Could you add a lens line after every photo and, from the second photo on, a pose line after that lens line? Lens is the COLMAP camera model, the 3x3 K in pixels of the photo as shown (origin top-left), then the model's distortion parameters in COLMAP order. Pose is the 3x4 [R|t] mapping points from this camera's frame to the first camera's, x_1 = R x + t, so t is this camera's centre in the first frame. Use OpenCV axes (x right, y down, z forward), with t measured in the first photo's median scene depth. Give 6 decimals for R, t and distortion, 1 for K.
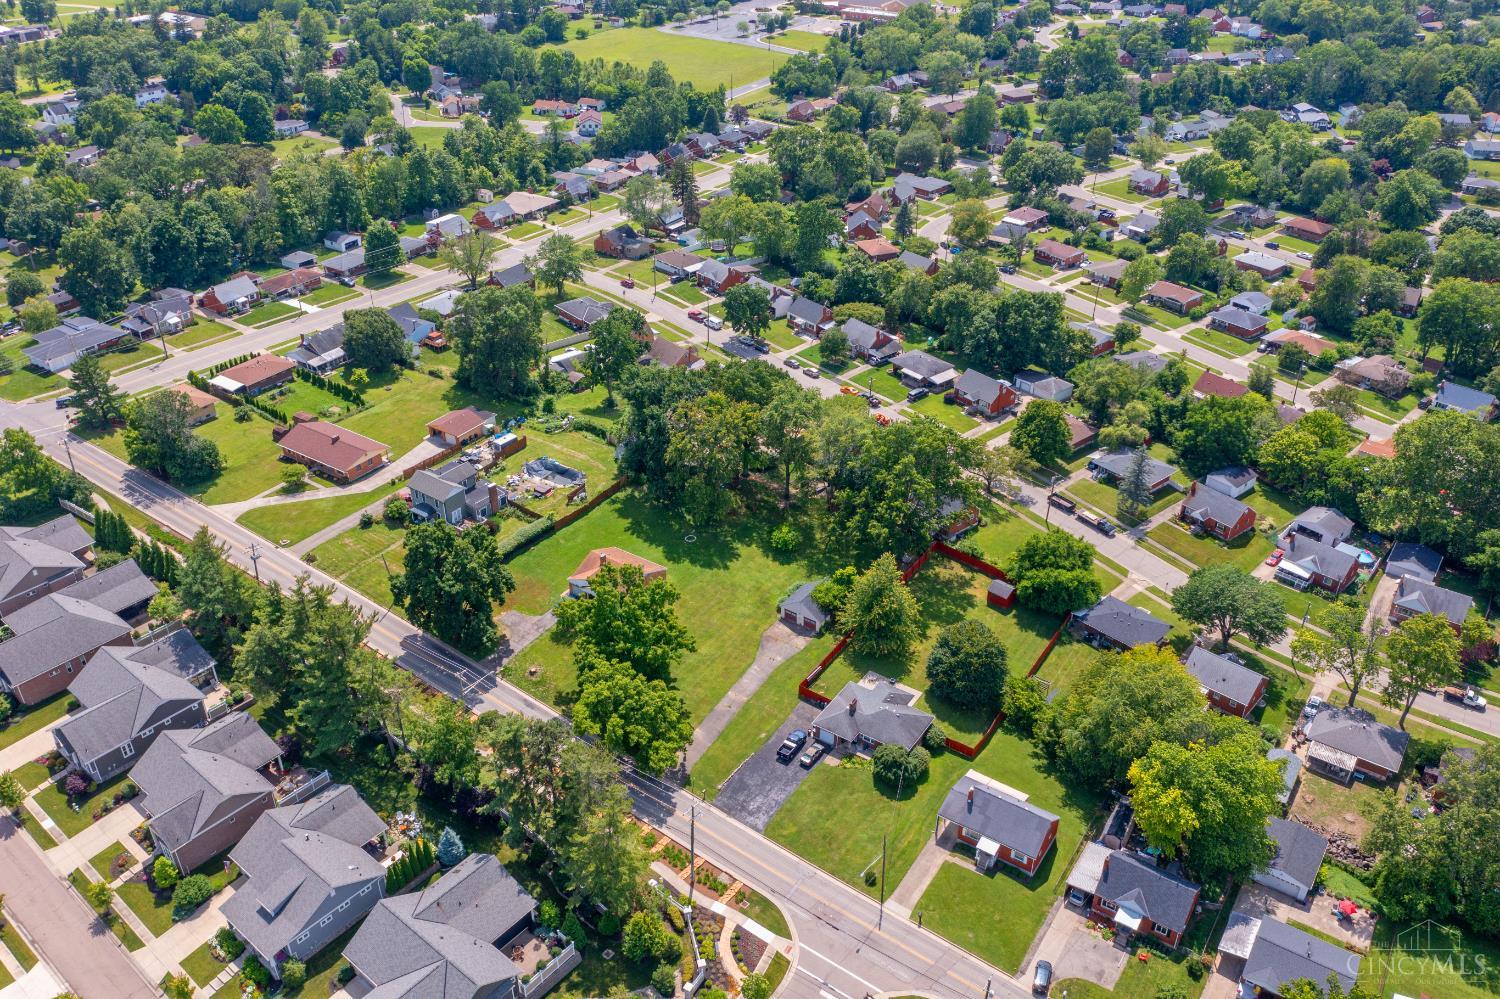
lens RADIAL K [[1188.3, 0, 750.0], [0, 1188.3, 499.5], [0, 0, 1]] dist [-0.010901, 0.012110]
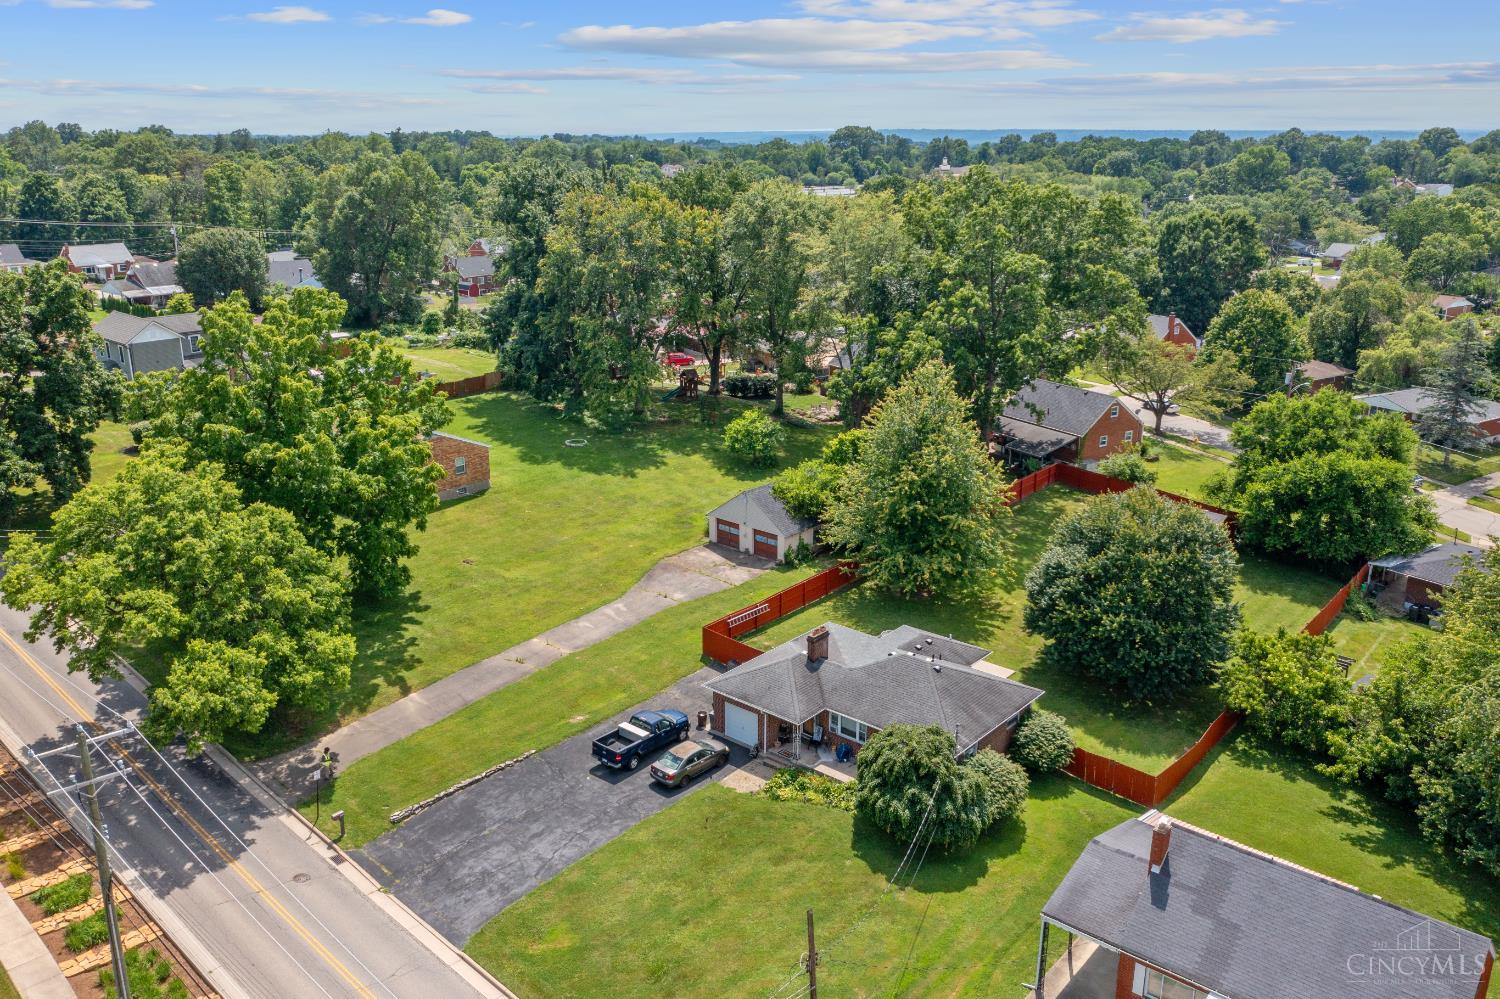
lens RADIAL K [[1188.3, 0, 750.0], [0, 1188.3, 499.5], [0, 0, 1]] dist [-0.010901, 0.012110]
pose [[0.992963, 0.033995, -0.113437, 0.106777], [-0.060436, 0.969245, -0.238561, 0.220443], [0.101839, 0.243738, 0.964479, 0.632191]]
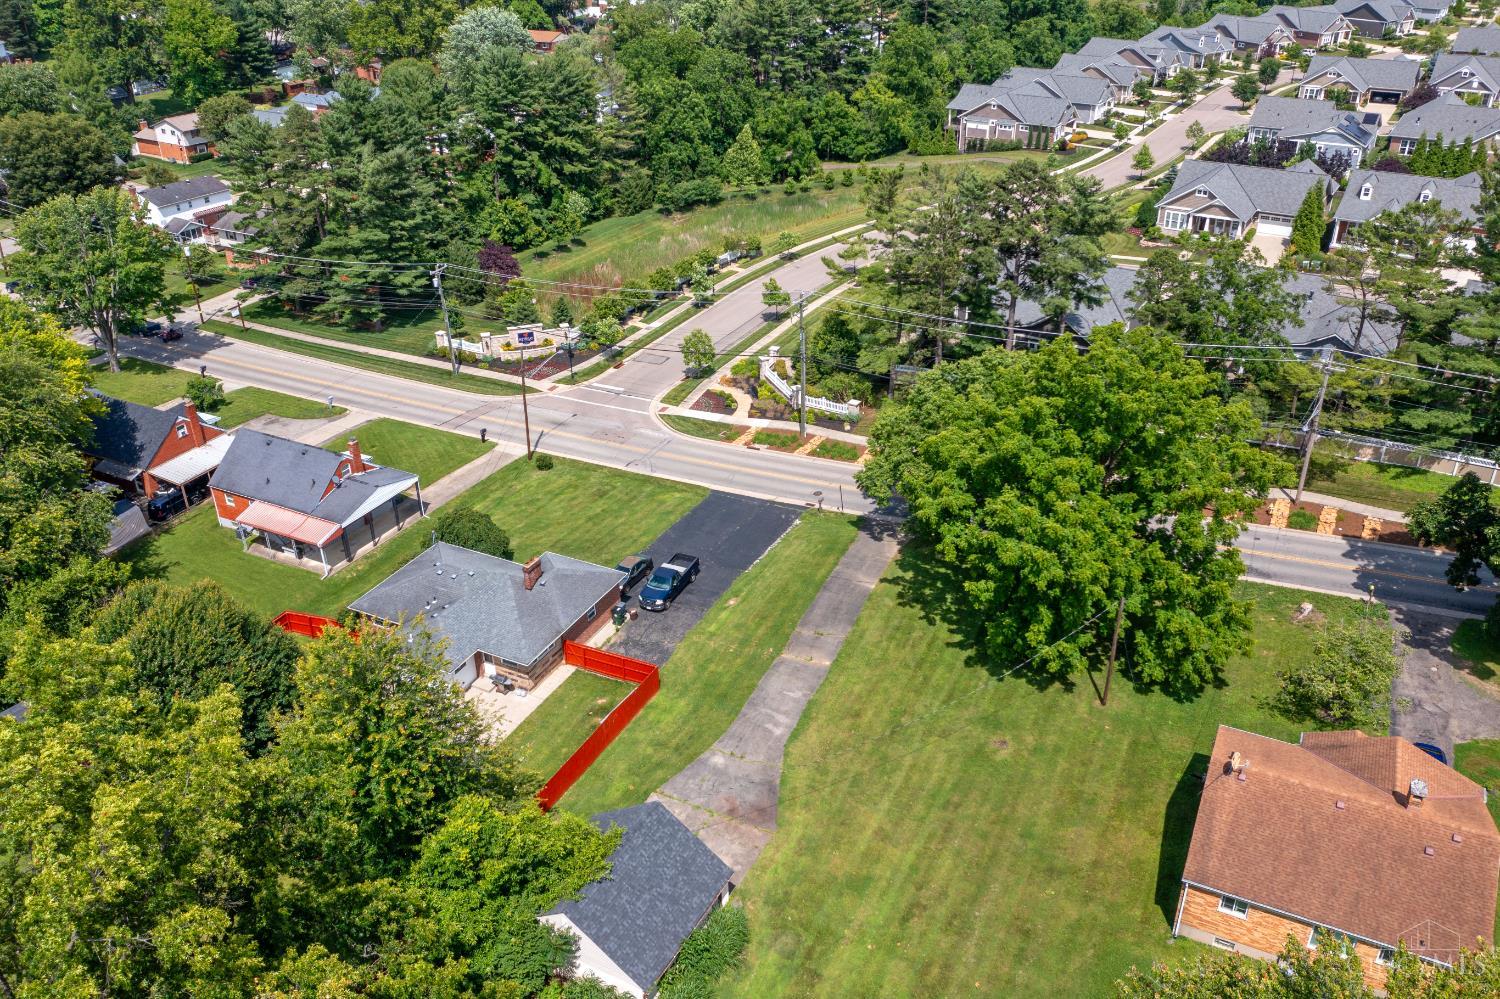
lens RADIAL K [[1188.3, 0, 750.0], [0, 1188.3, 499.5], [0, 0, 1]] dist [-0.010901, 0.012110]
pose [[-0.992565, 0.067089, -0.101555, 0.049604], [-0.055223, 0.495331, 0.866947, -0.231937], [0.108466, 0.866110, -0.487944, 1.211163]]
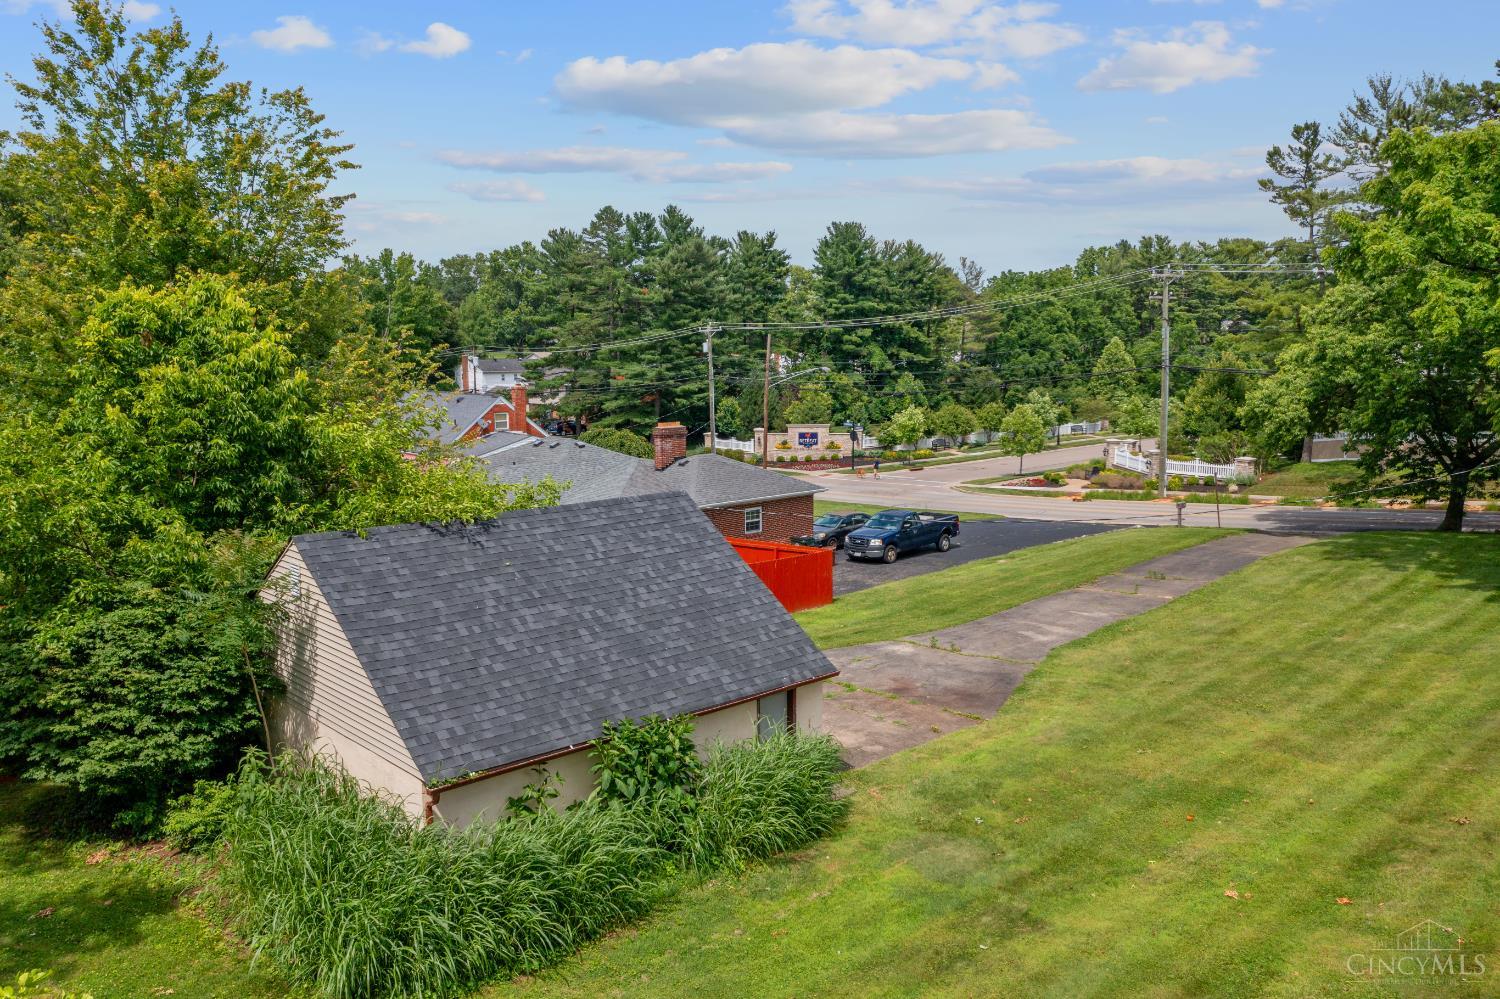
lens RADIAL K [[1184.1, 0, 746.7], [0, 1184.1, 501.4], [0, 0, 1]] dist [-0.009635, 0.002298]
pose [[-0.977798, -0.022473, 0.208340, 0.012085], [0.115461, 0.771911, 0.625158, 0.015577], [-0.174869, 0.635333, -0.752179, 1.219381]]
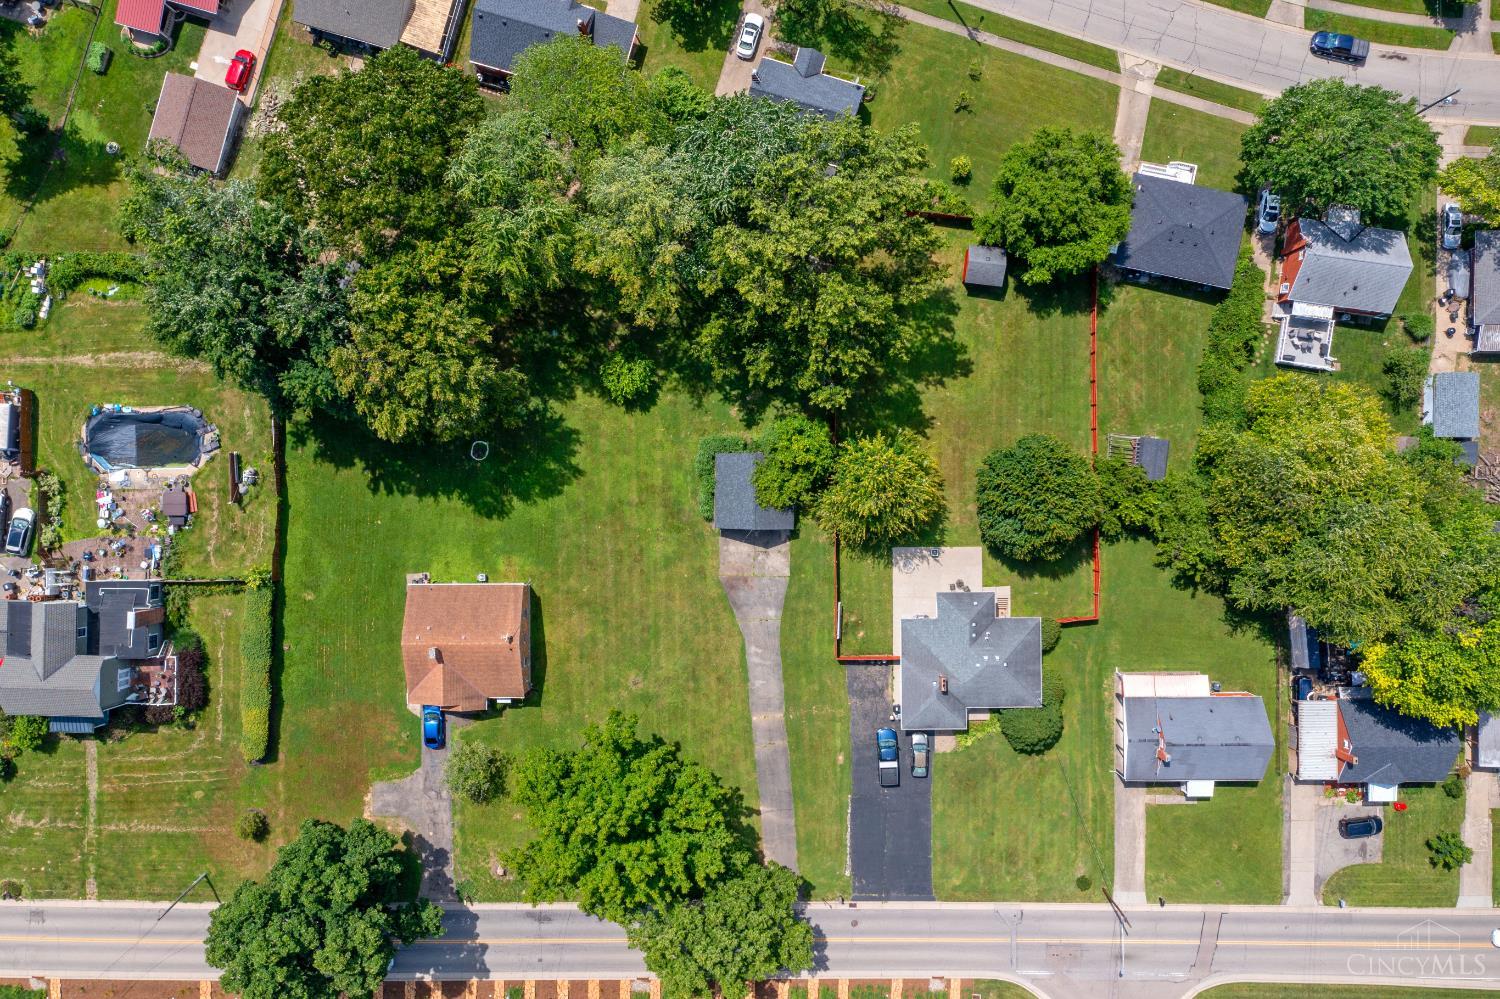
lens RADIAL K [[1184.1, 0, 746.7], [0, 1184.1, 501.4], [0, 0, 1]] dist [-0.009635, 0.002298]
pose [[0.825574, -0.563956, -0.019530, 0.066011], [0.315180, 0.432129, 0.844941, -0.494355], [-0.468070, -0.703717, 0.534502, 0.764927]]
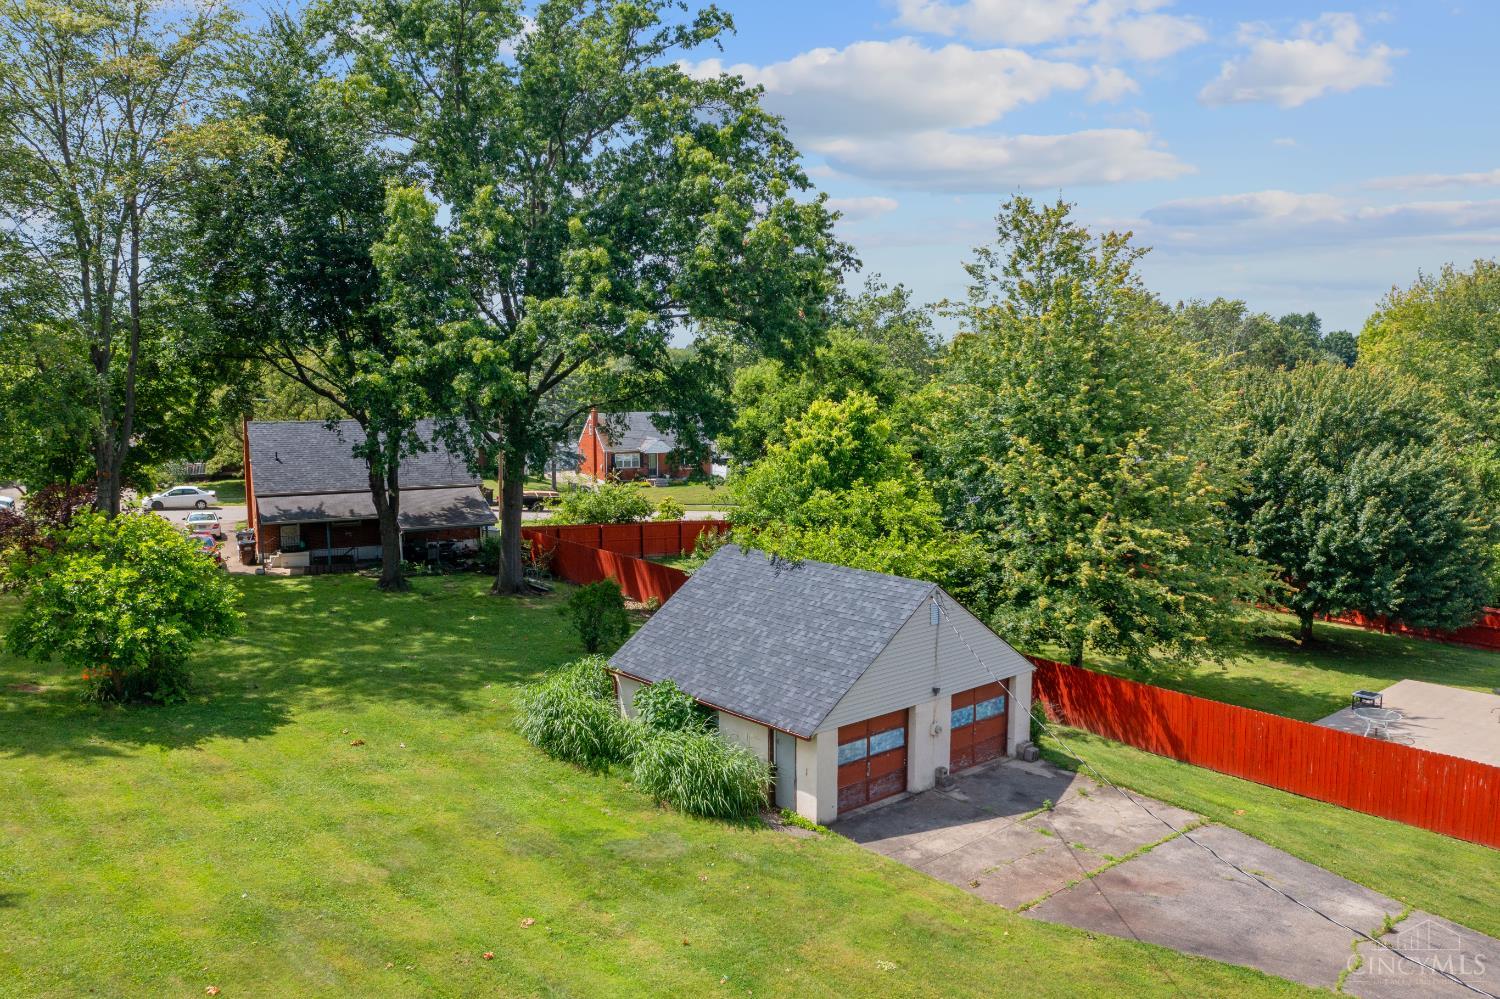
lens RADIAL K [[1184.1, 0, 746.7], [0, 1184.1, 501.4], [0, 0, 1]] dist [-0.009635, 0.002298]
pose [[0.236527, -0.121577, 0.963989, -0.107627], [0.505912, 0.862448, -0.015362, 0.076979], [-0.829522, 0.491327, 0.265500, 1.092184]]
